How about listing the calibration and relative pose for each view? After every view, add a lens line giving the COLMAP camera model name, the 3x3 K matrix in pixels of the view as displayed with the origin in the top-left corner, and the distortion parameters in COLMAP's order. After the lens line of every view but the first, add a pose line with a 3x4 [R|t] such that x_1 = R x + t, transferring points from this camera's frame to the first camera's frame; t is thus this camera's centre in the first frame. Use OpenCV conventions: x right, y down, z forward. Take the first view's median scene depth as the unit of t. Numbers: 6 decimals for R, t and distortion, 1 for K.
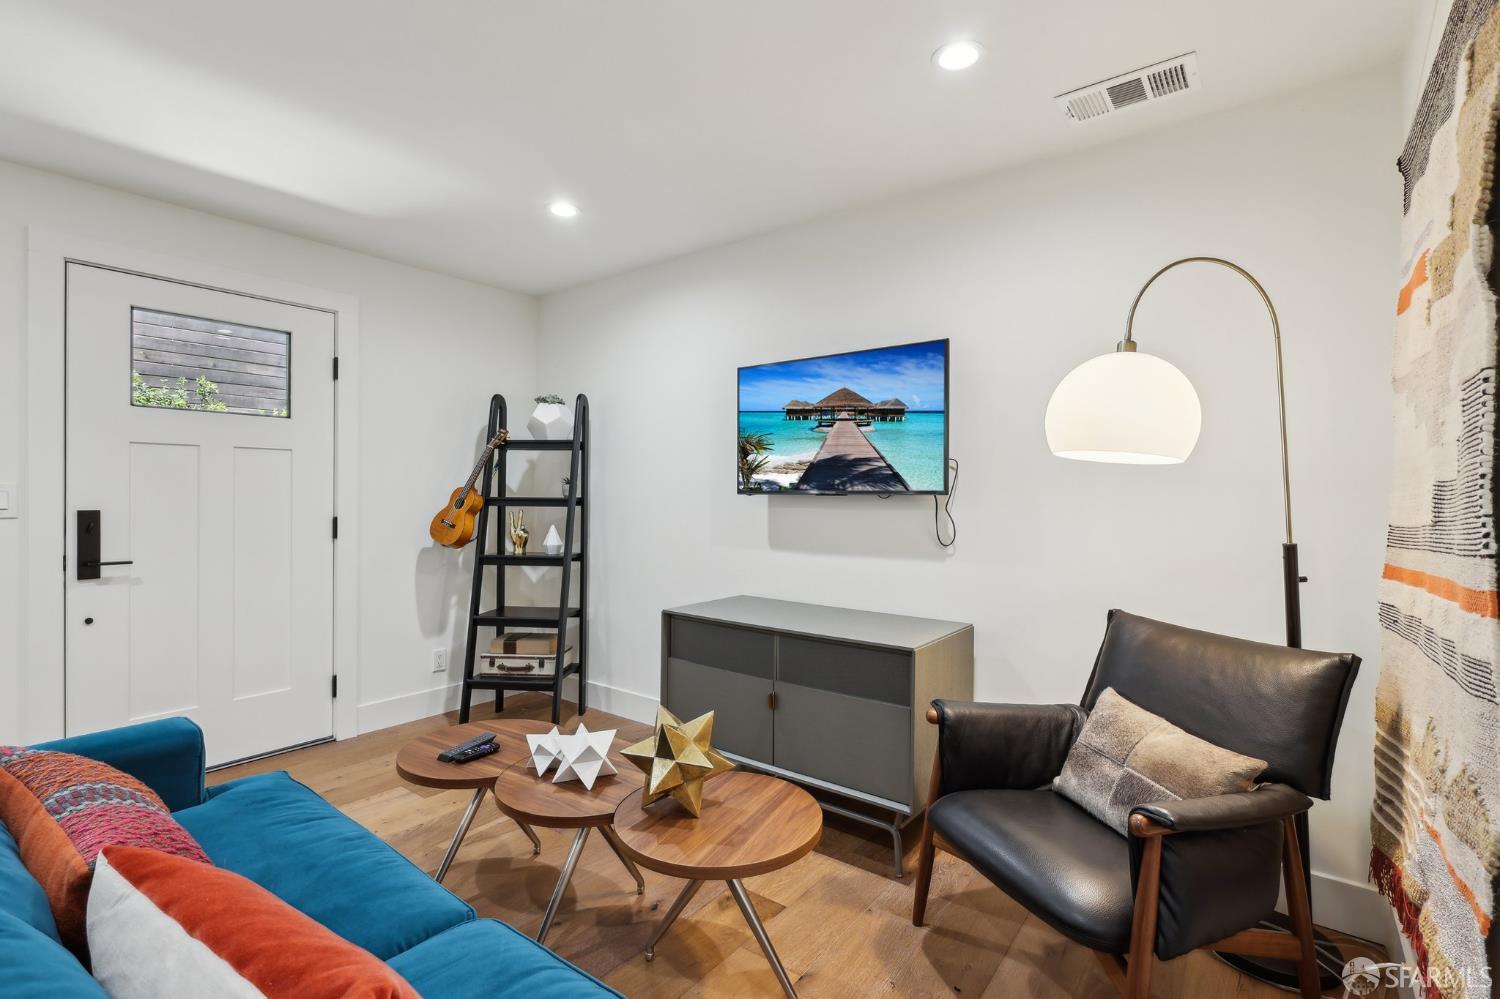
lens RADIAL K [[703.8, 0, 759.2], [0, 703.8, 498.1], [0, 0, 1]] dist [0.000598, -0.000103]
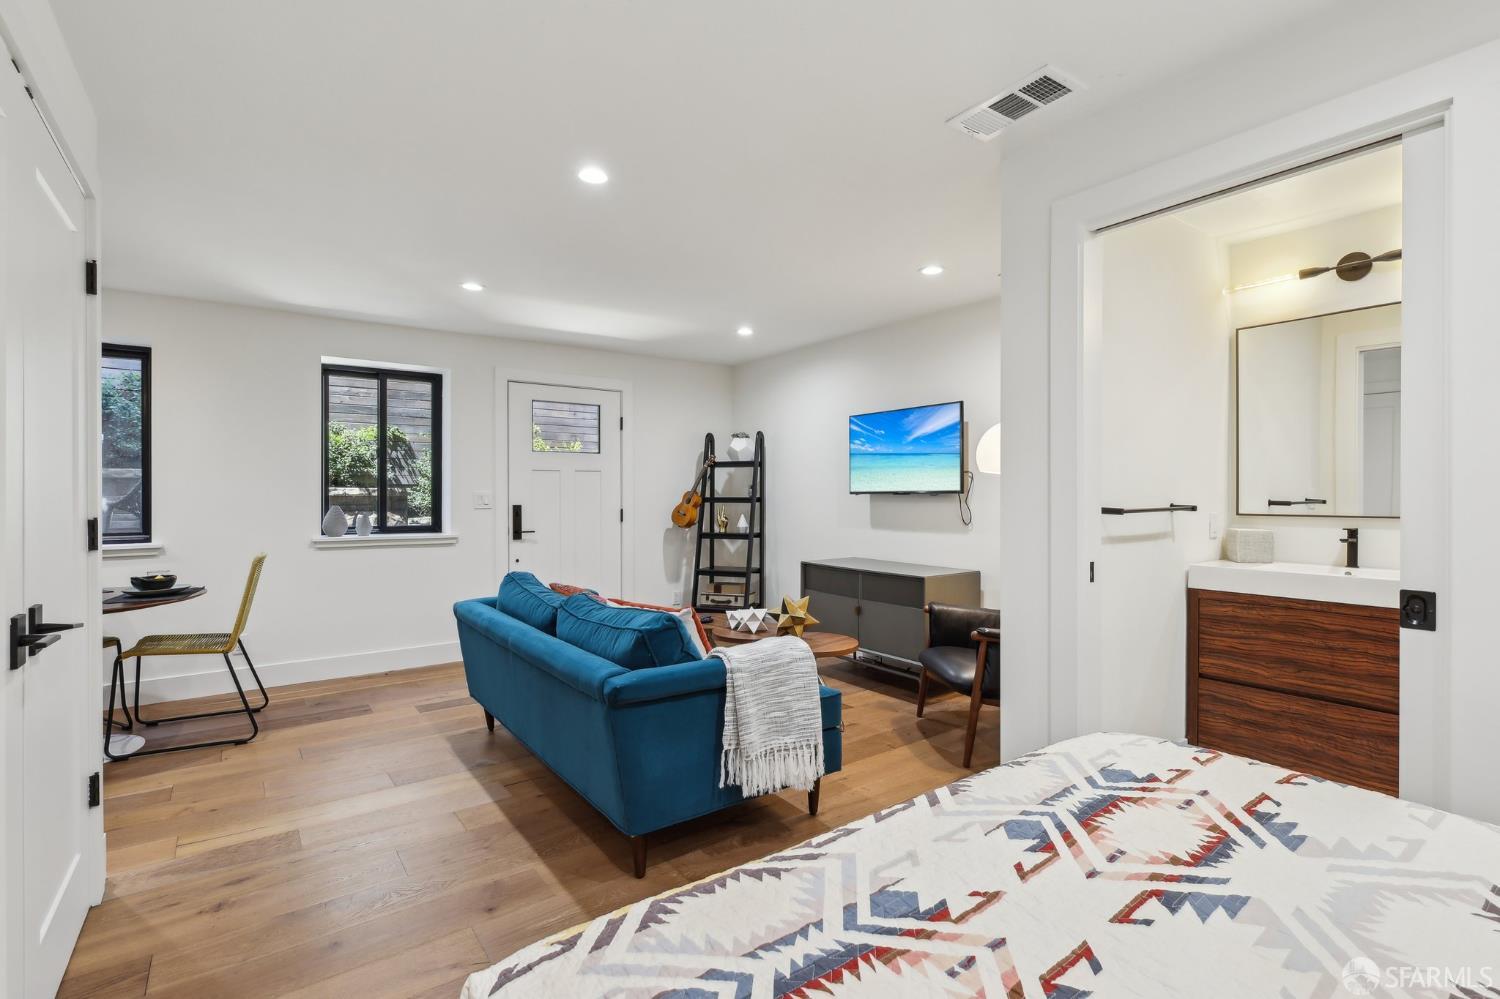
lens RADIAL K [[703.8, 0, 755.6], [0, 703.8, 492.9], [0, 0, 1]] dist [0.000598, -0.000103]
pose [[0.960278, -0.008872, -0.278903, 0.183217], [0.006806, 0.999942, -0.008375, 0.003401], [0.278961, 0.006144, 0.960283, -0.531316]]
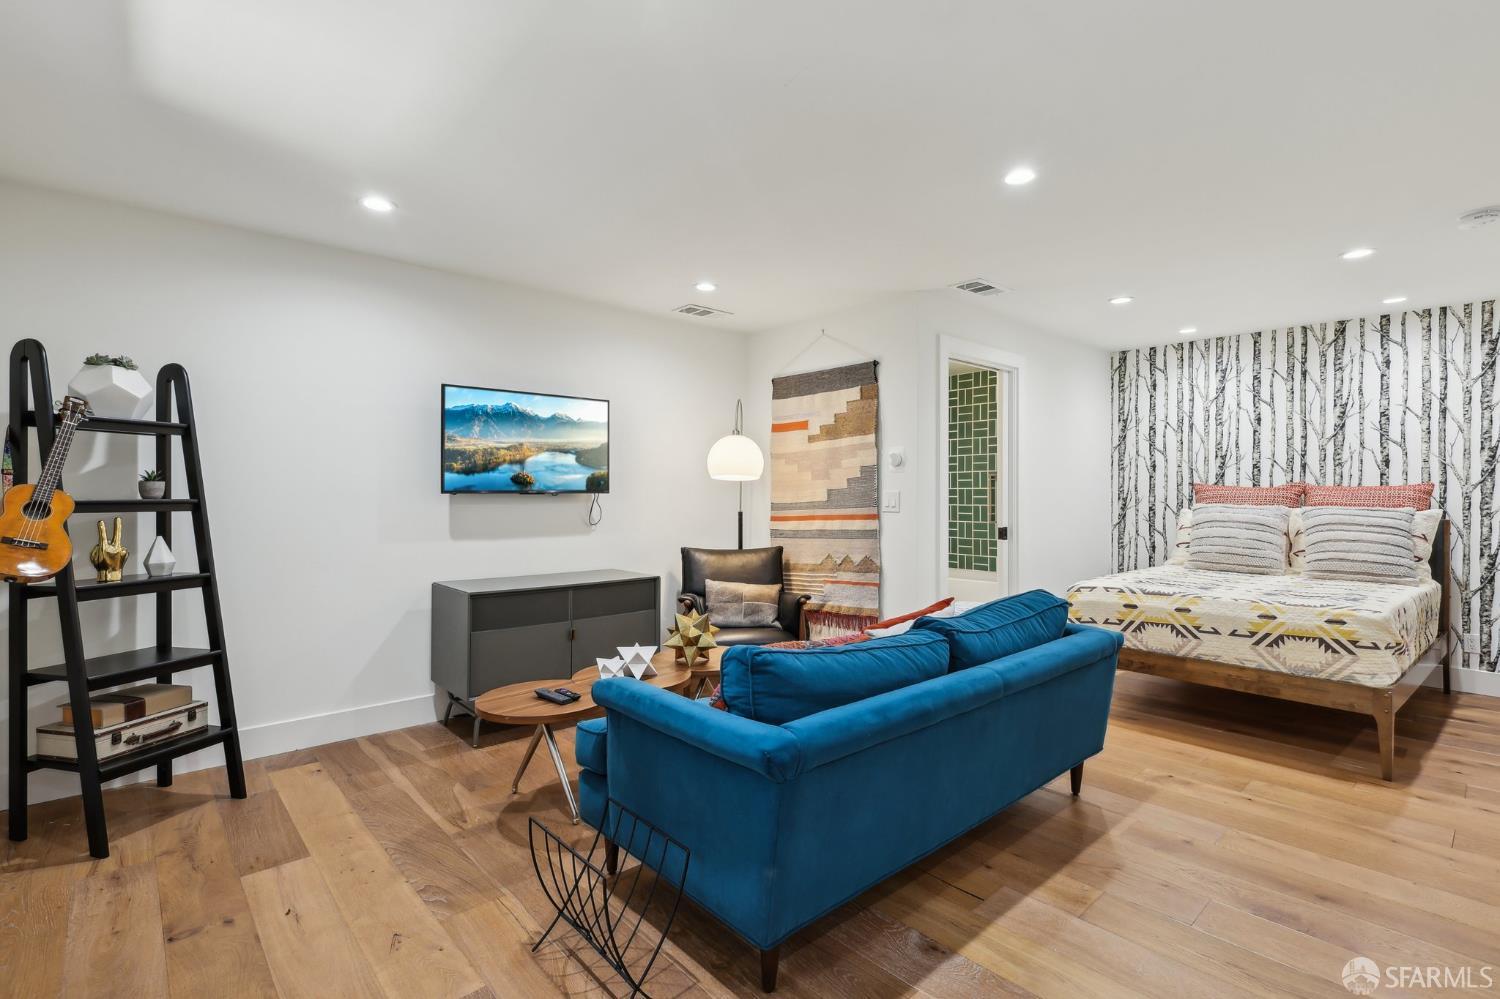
lens RADIAL K [[703.8, 0, 760.7], [0, 703.8, 494.9], [0, 0, 1]] dist [0.000598, -0.000103]
pose [[0.166679, -0.011214, 0.985947, -0.928324], [-0.000604, 0.999934, 0.011475, -0.013871], [-0.986011, -0.002508, 0.166661, 0.252789]]
